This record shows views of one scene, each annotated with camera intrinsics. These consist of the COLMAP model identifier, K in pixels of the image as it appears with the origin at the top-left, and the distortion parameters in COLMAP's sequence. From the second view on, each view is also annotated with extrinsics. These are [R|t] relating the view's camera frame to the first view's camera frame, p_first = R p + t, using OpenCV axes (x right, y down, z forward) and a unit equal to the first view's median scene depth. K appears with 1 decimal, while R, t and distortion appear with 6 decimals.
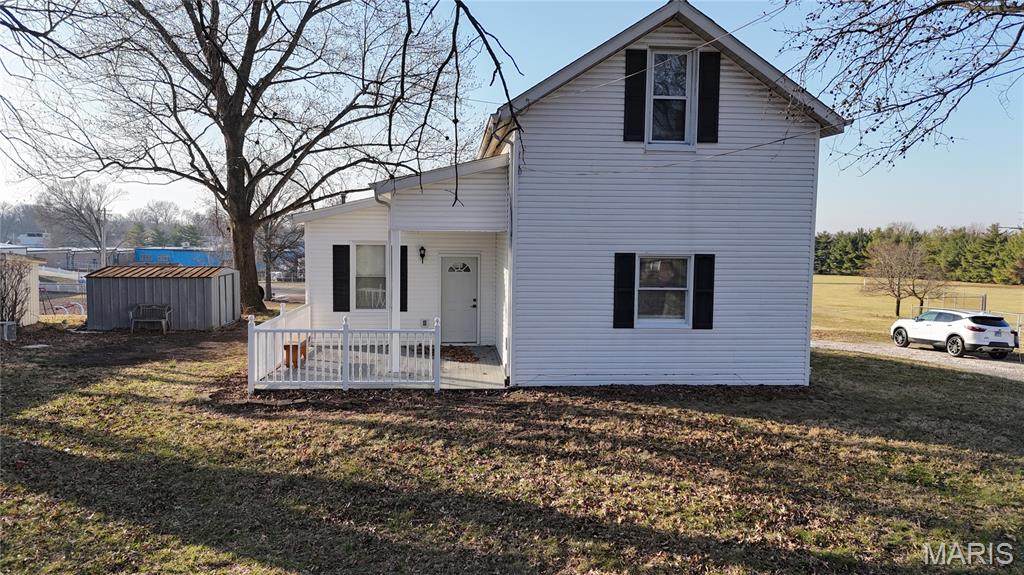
lens RADIAL K [[683.1, 0, 508.2], [0, 683.1, 286.4], [0, 0, 1]] dist [0.036140, -0.005798]
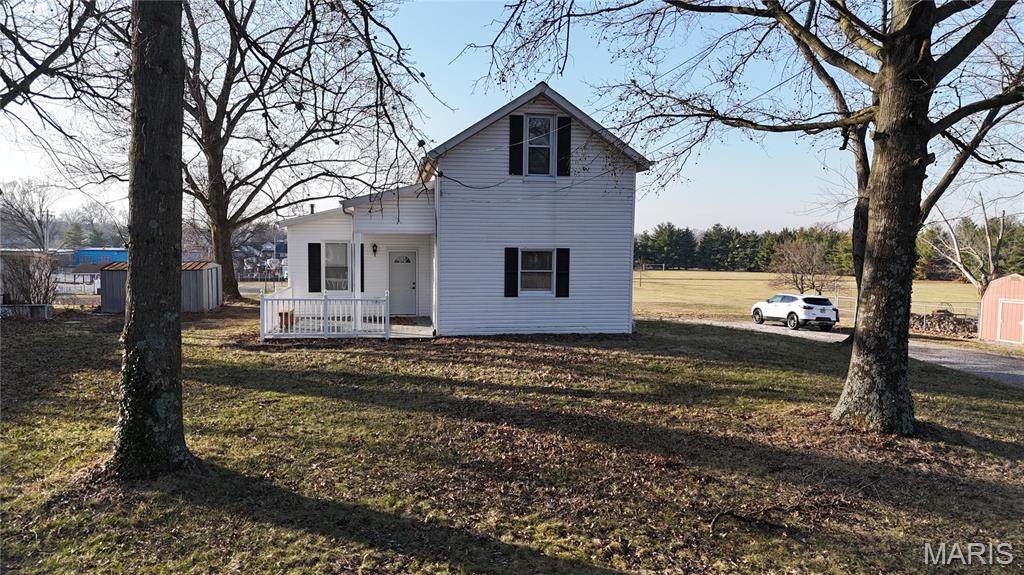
lens RADIAL K [[683.1, 0, 516.6], [0, 683.1, 290.1], [0, 0, 1]] dist [0.036140, -0.005798]
pose [[0.995934, -0.009479, 0.089587, 0.041111], [0.008999, 0.999943, 0.005764, 0.034355], [-0.089636, -0.004934, 0.995962, -0.476009]]
